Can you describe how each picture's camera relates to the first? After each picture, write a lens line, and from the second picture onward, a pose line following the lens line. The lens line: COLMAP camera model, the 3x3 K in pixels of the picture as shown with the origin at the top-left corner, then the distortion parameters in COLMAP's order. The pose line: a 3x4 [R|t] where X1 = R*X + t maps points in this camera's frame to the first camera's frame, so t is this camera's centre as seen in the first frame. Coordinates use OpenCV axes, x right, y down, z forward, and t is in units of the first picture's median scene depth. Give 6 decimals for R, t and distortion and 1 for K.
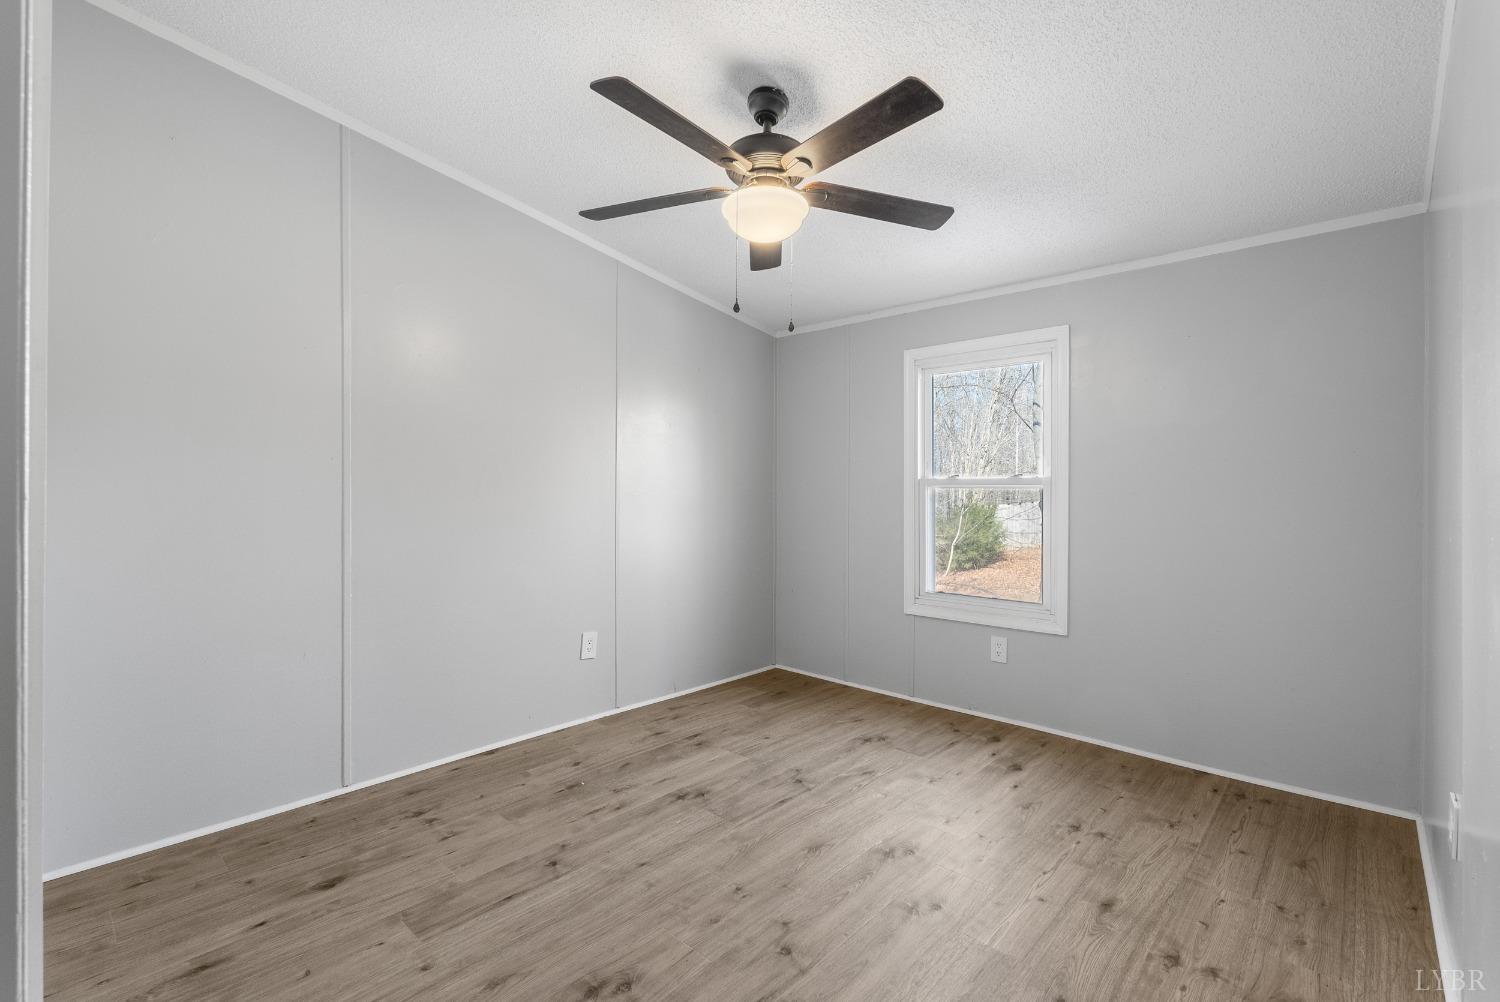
lens RADIAL K [[673.5, 0, 757.4], [0, 673.5, 496.3], [0, 0, 1]] dist [0.011326, 0.000435]
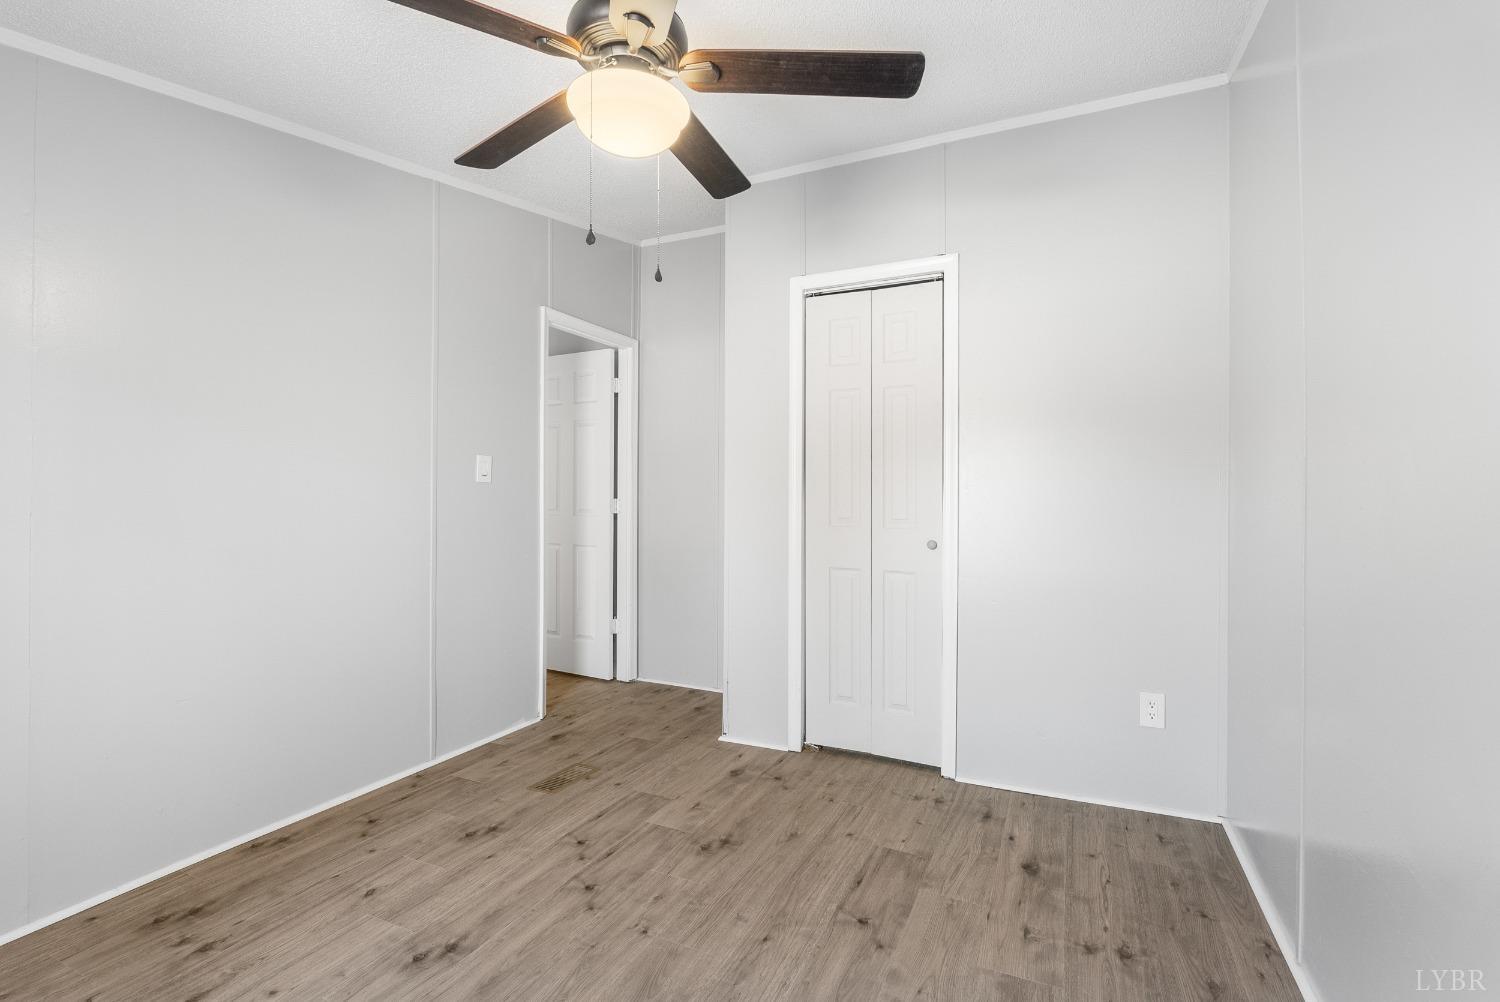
lens RADIAL K [[673.5, 0, 758.7], [0, 673.5, 495.0], [0, 0, 1]] dist [0.011326, 0.000435]
pose [[-0.953616, -0.004972, -0.300985, 0.106278], [-0.006459, 0.999971, 0.003944, -0.019479], [0.300957, 0.005705, -0.953621, 1.965906]]
